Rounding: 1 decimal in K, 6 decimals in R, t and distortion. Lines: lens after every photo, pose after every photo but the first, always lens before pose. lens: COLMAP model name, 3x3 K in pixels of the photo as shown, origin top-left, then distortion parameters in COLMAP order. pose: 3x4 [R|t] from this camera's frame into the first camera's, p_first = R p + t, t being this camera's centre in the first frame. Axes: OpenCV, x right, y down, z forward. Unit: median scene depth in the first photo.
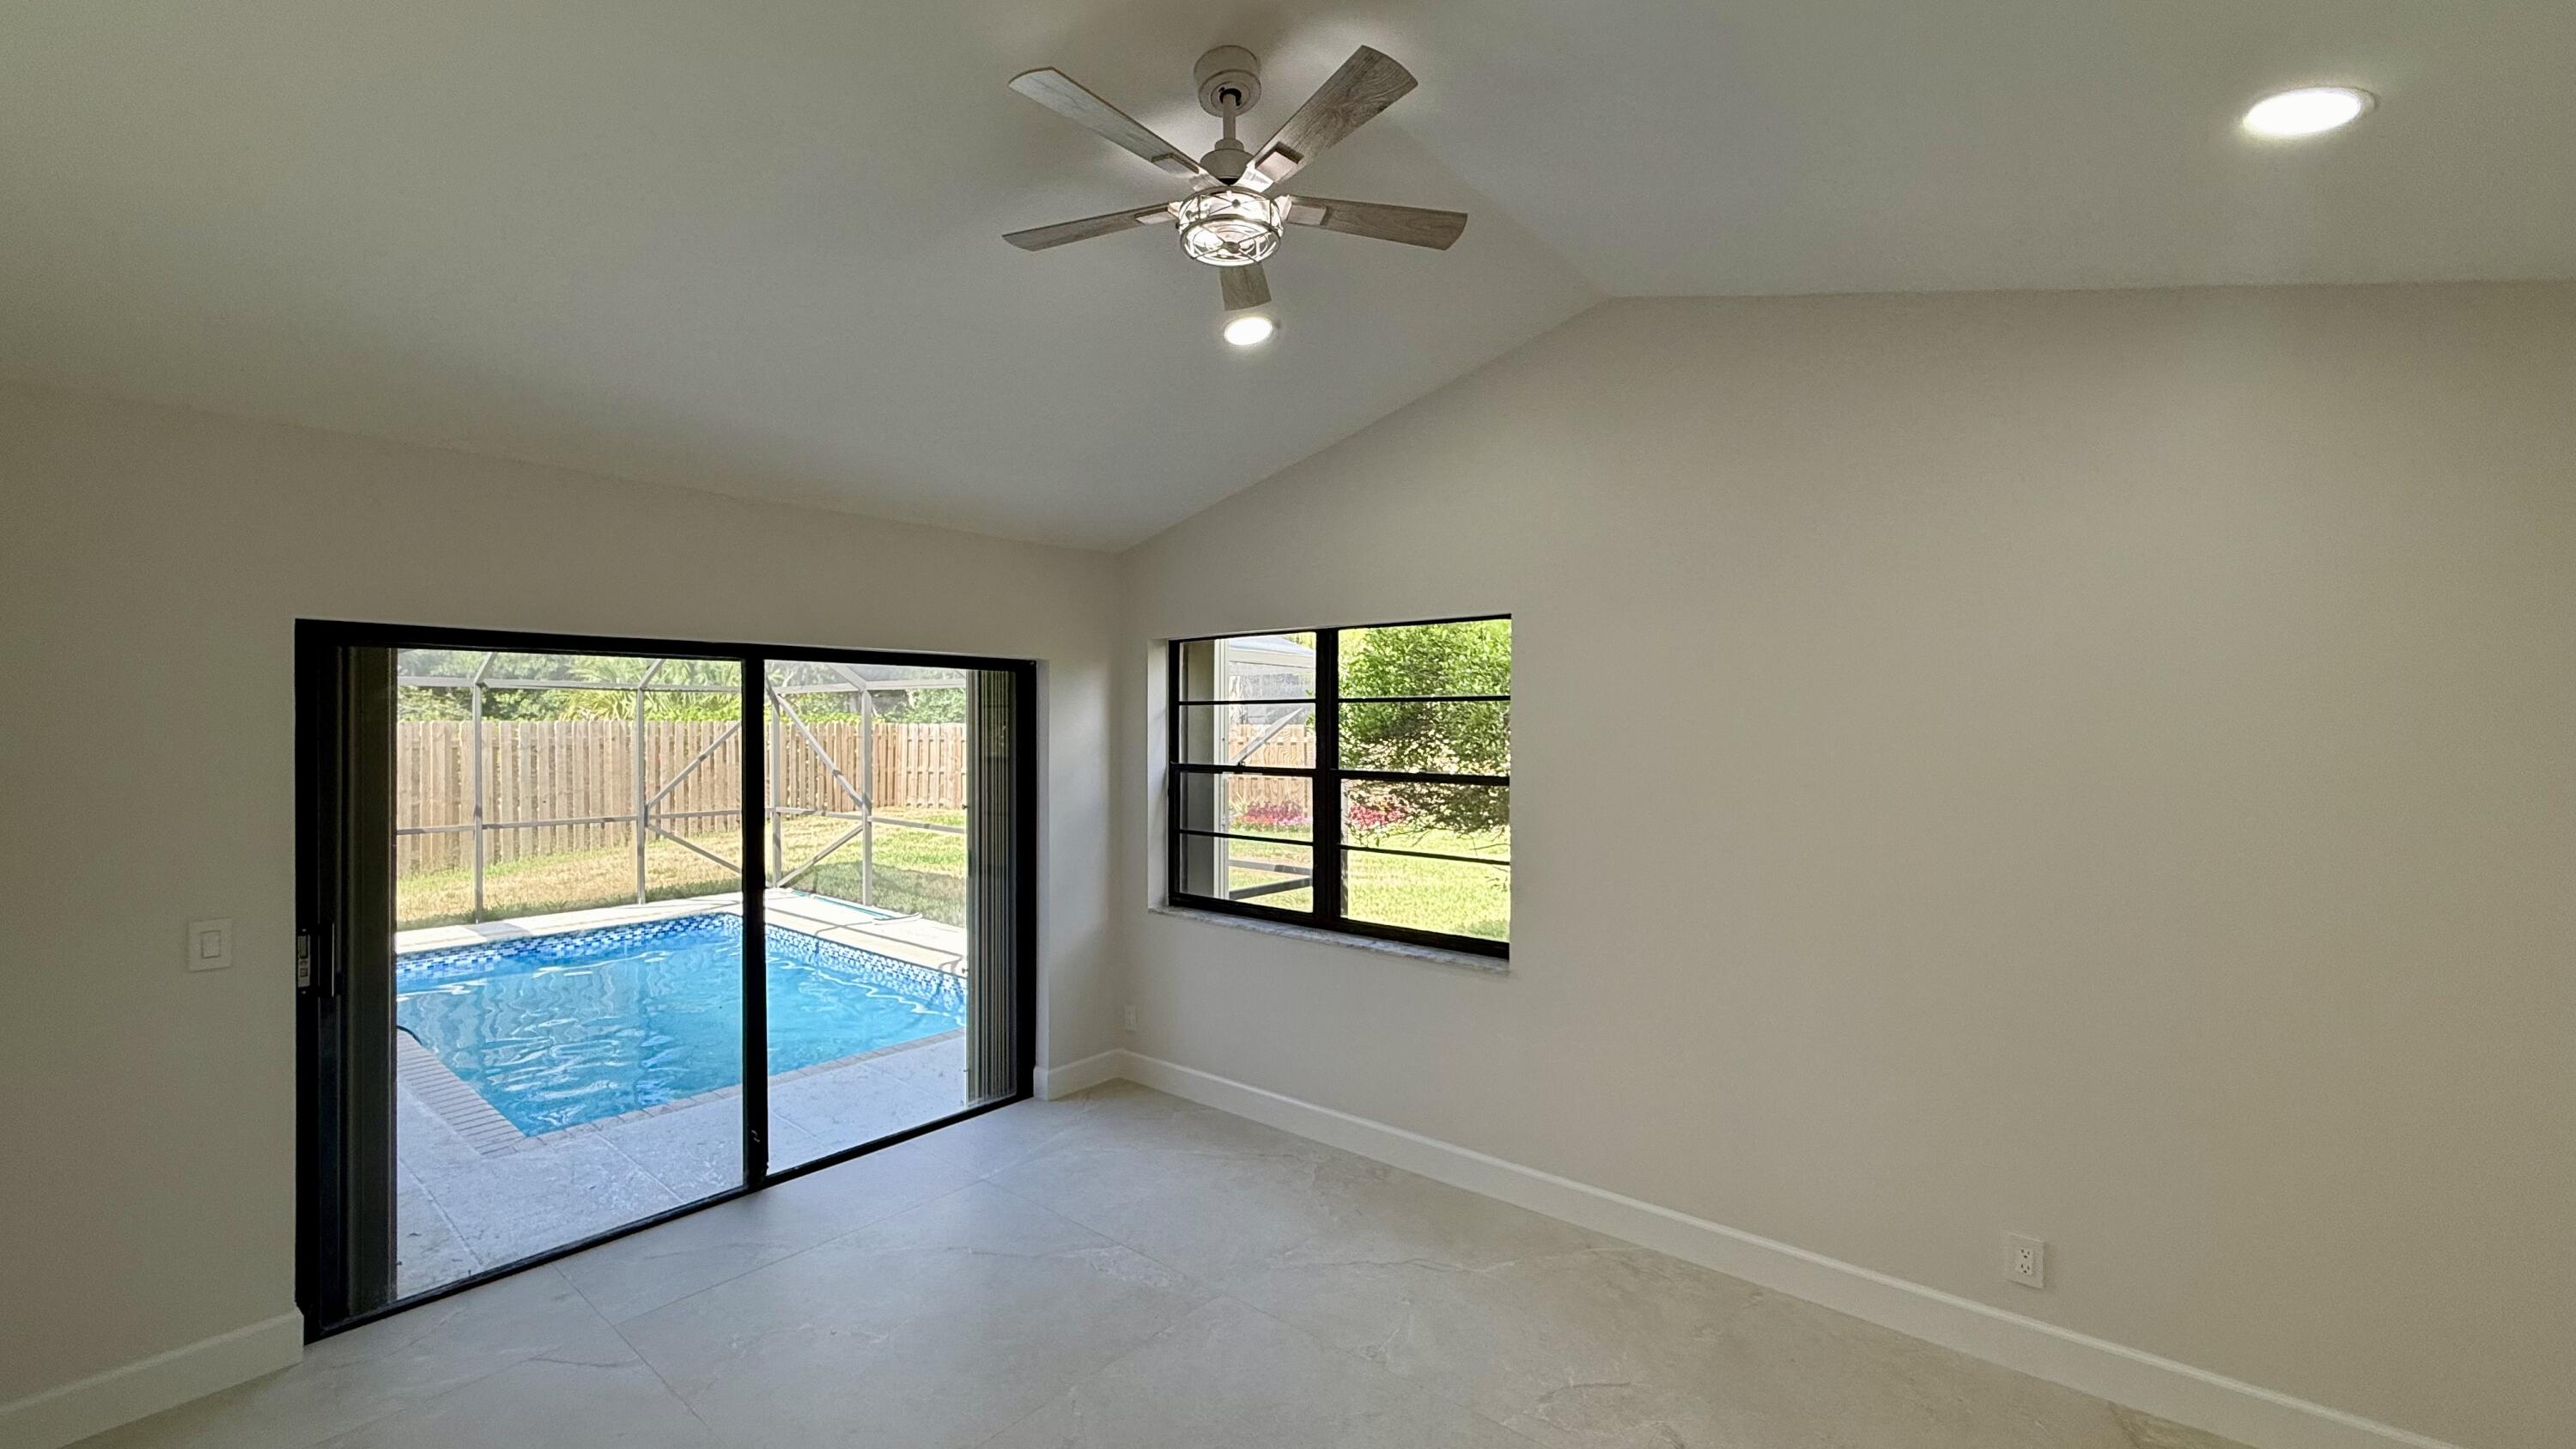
lens RADIAL K [[1035.2, 0, 1276.2], [0, 1035.2, 729.6], [0, 0, 1]] dist [0.001258, 0.000144]
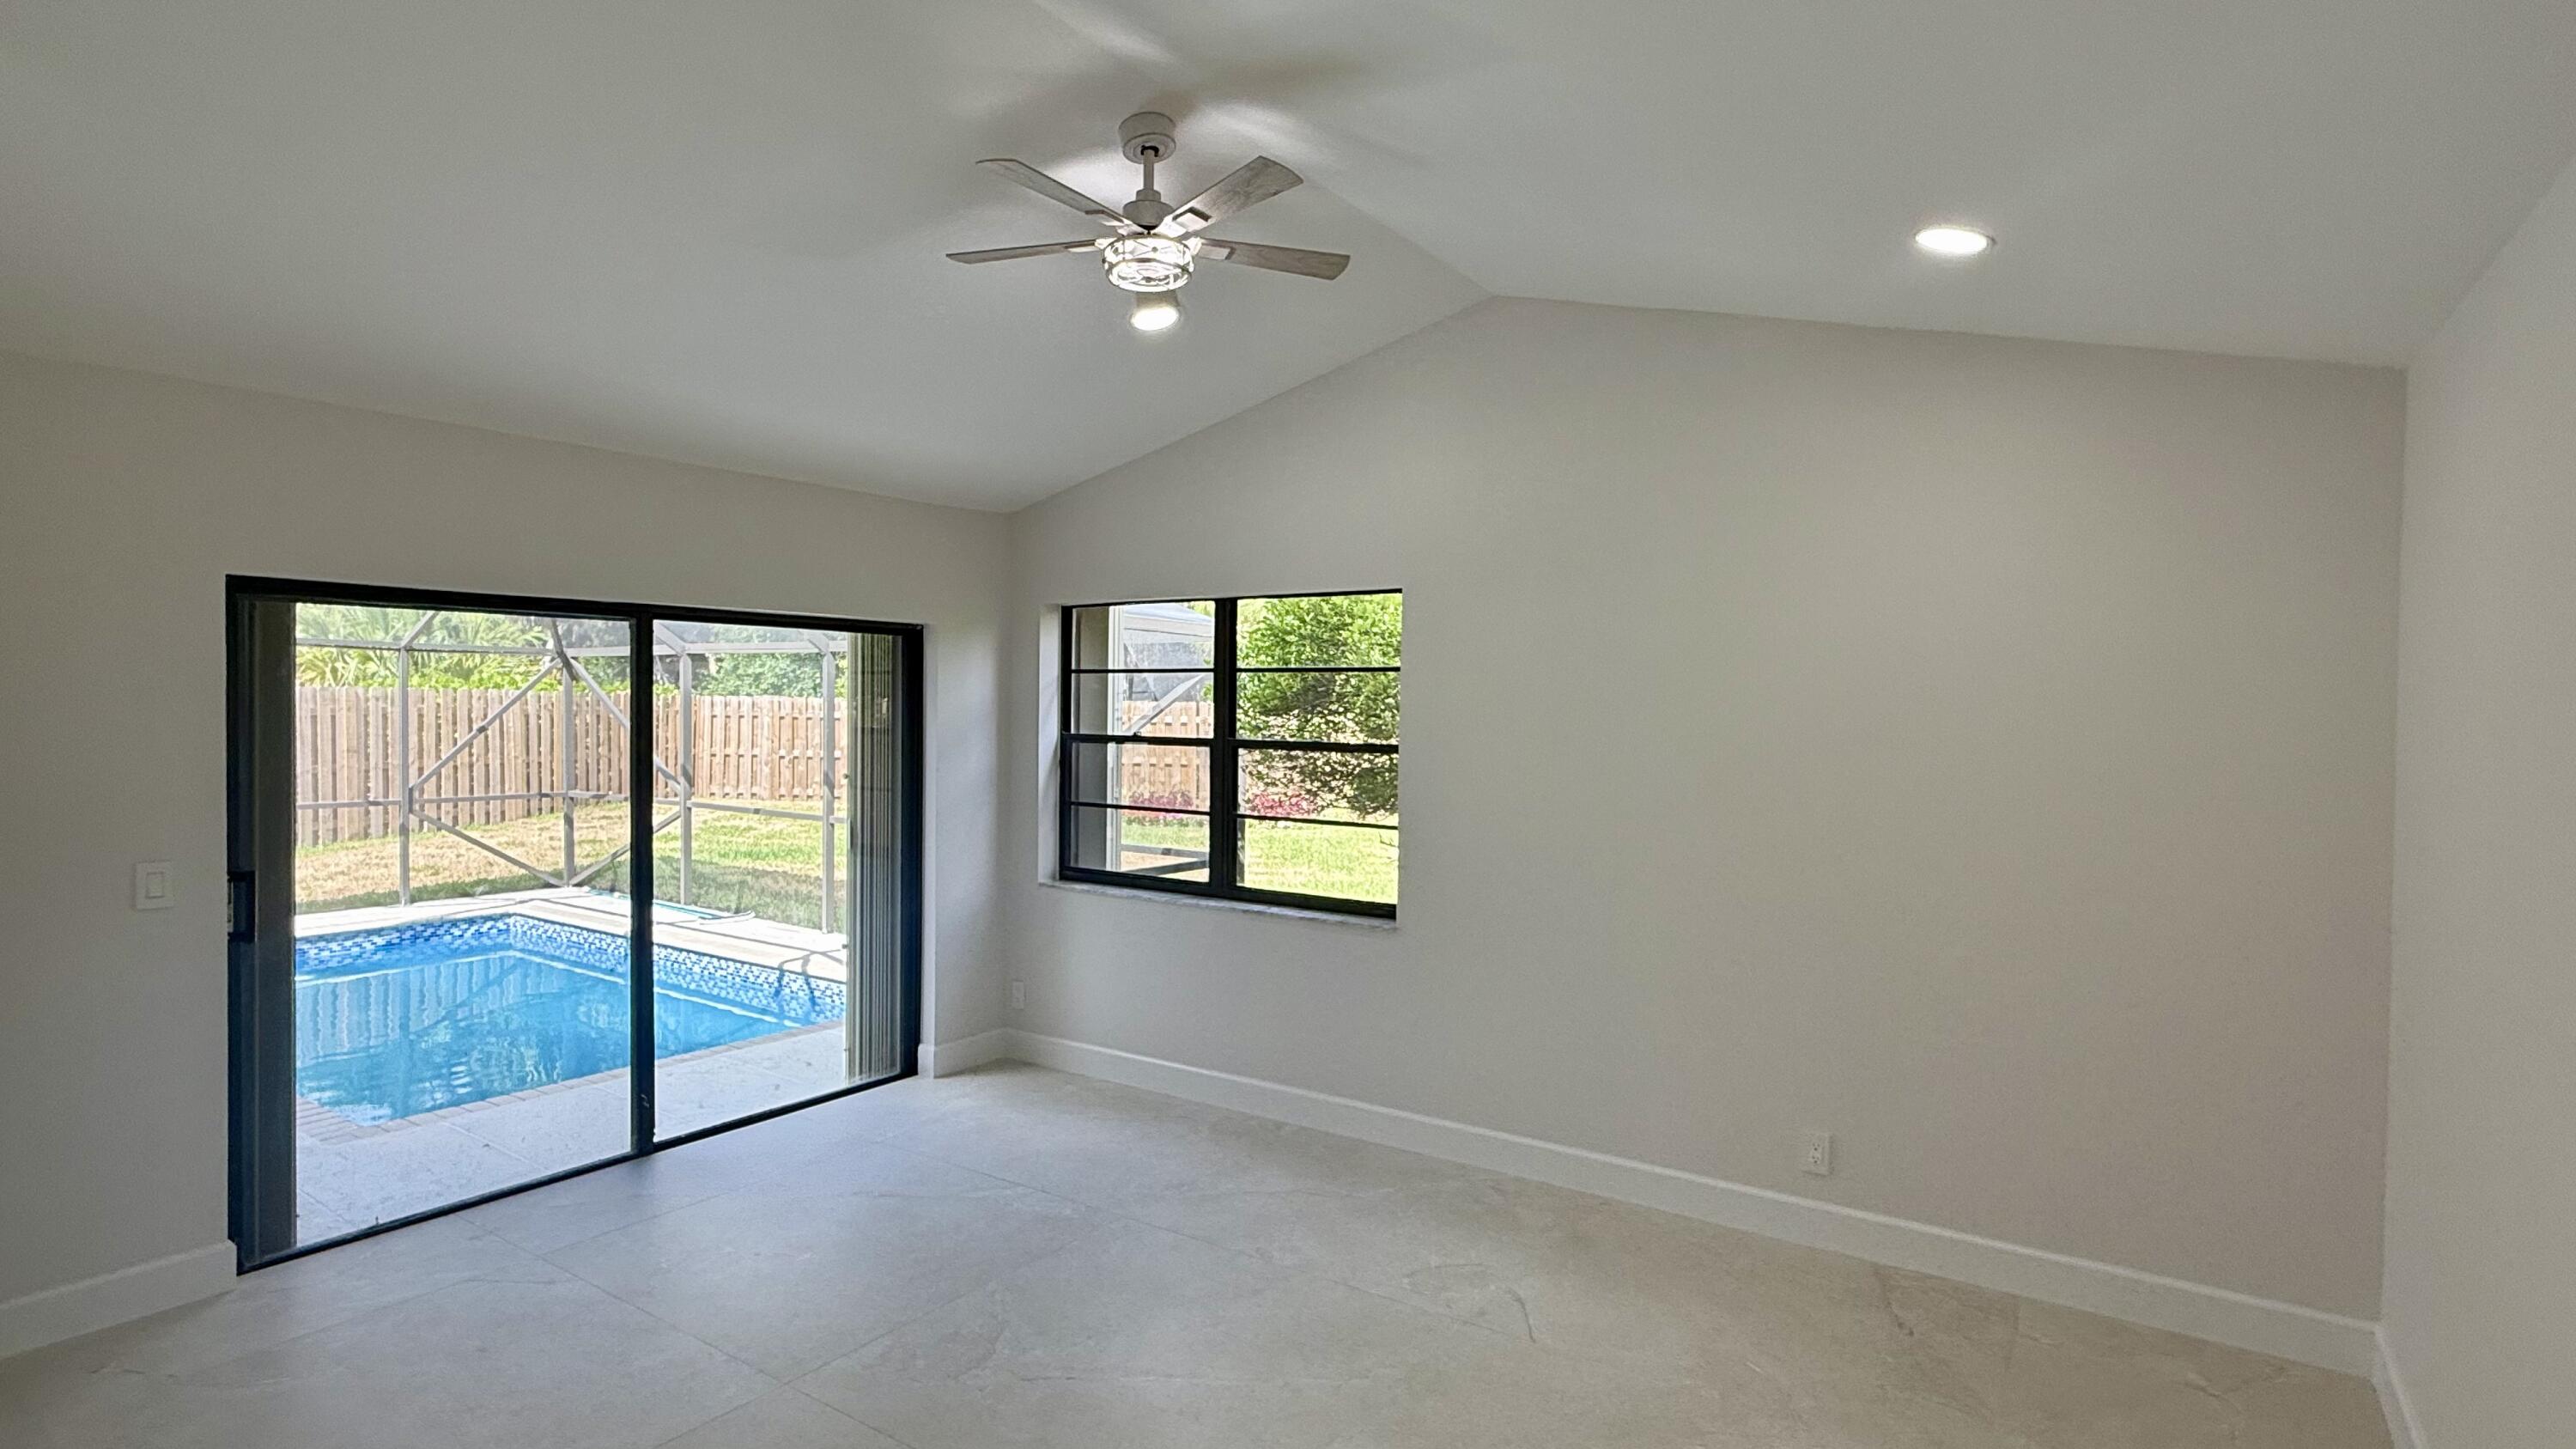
lens RADIAL K [[1284.0, 0, 1288.0], [0, 1284.0, 724.5], [0, 0, 1]] dist [-0.000384, 0.000151]
pose [[0.994935, 0.009644, 0.100059, -0.013100], [-0.010611, 0.999902, 0.009130, 0.011807], [-0.099961, -0.010146, 0.994940, -0.223785]]
